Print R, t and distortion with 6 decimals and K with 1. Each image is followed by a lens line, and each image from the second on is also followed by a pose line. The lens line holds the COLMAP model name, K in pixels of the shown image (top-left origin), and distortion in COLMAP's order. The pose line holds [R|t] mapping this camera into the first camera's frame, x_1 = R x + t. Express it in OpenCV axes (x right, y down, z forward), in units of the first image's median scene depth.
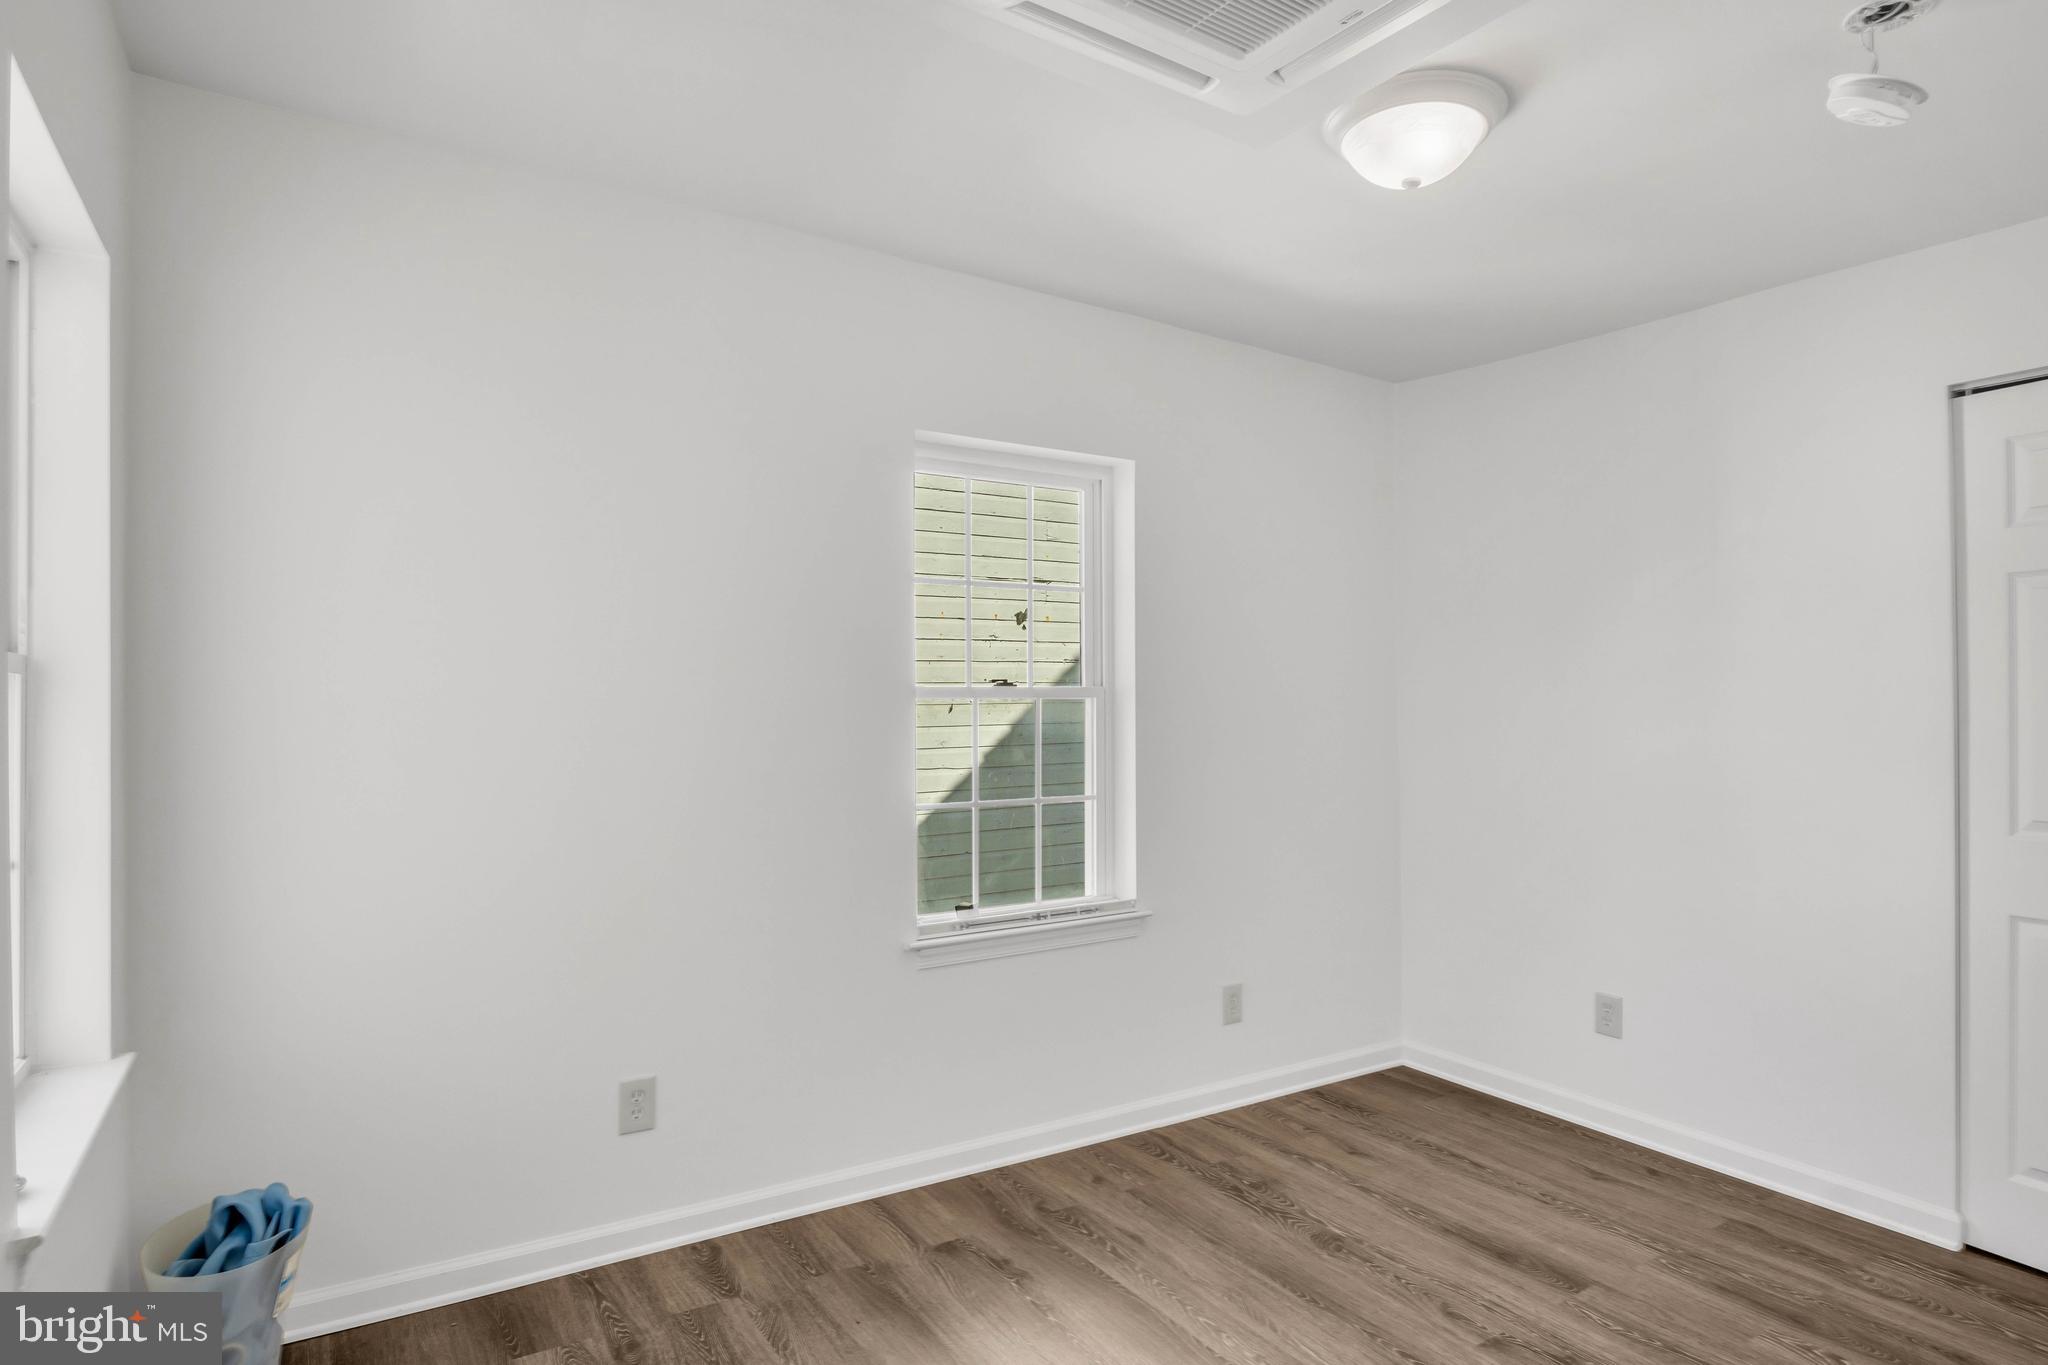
lens RADIAL K [[1109.7, 0, 1014.9], [0, 1109.7, 689.2], [0, 0, 1]] dist [-0.031829, 0.006616]
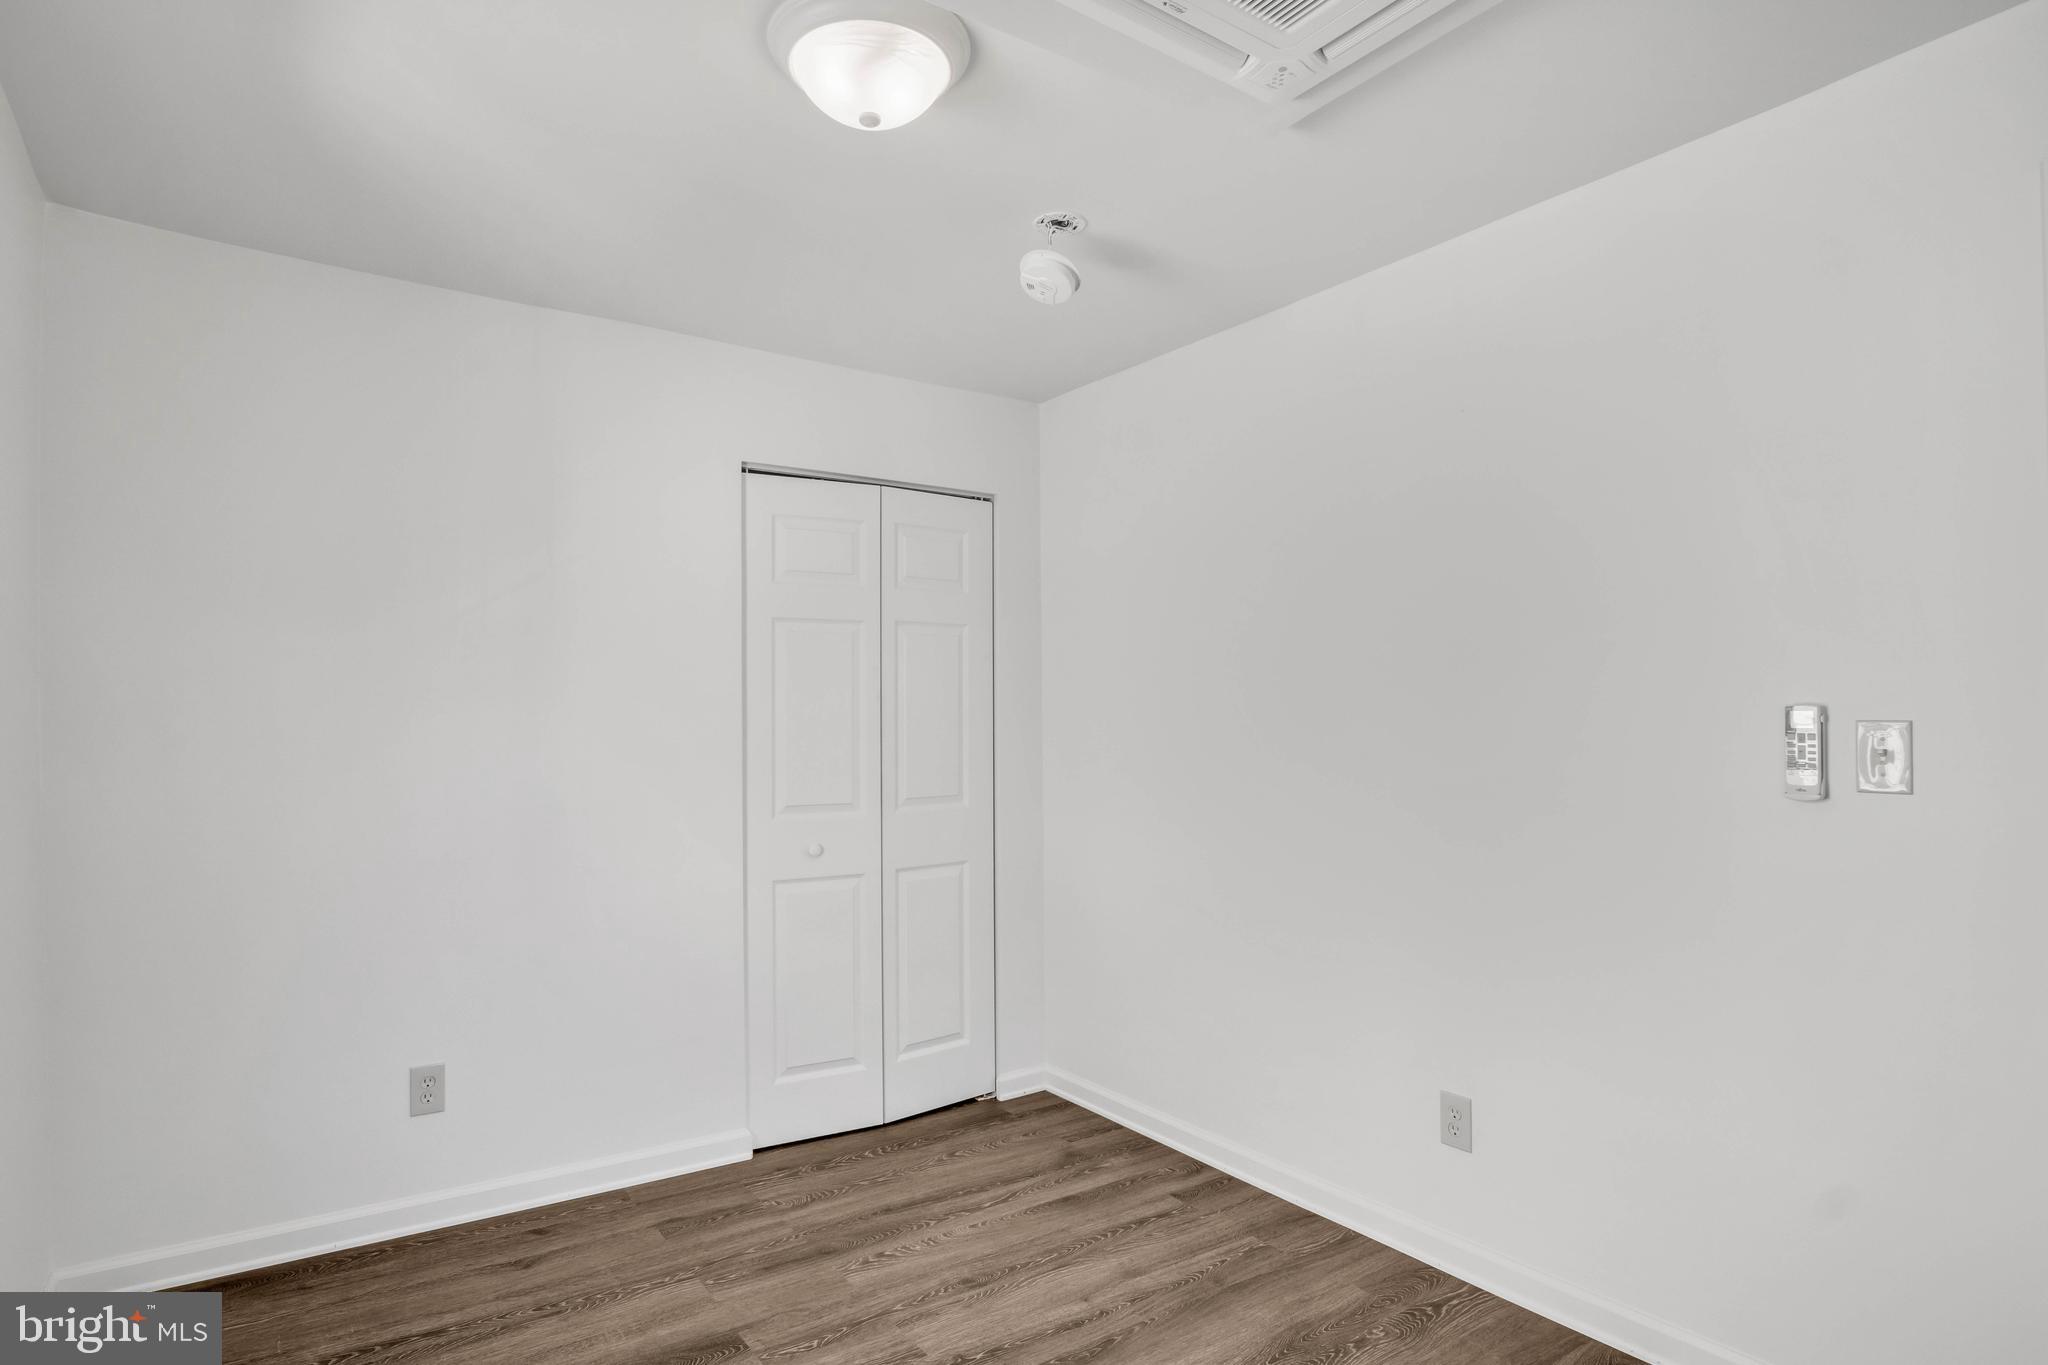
lens RADIAL K [[1109.7, 0, 1025.3], [0, 1109.7, 683.9], [0, 0, 1]] dist [-0.031829, 0.006616]
pose [[-0.021384, 0.013489, 0.999680, -0.408065], [-0.006367, 0.999887, -0.013628, -0.010859], [-0.999751, -0.006656, -0.021295, 0.709764]]
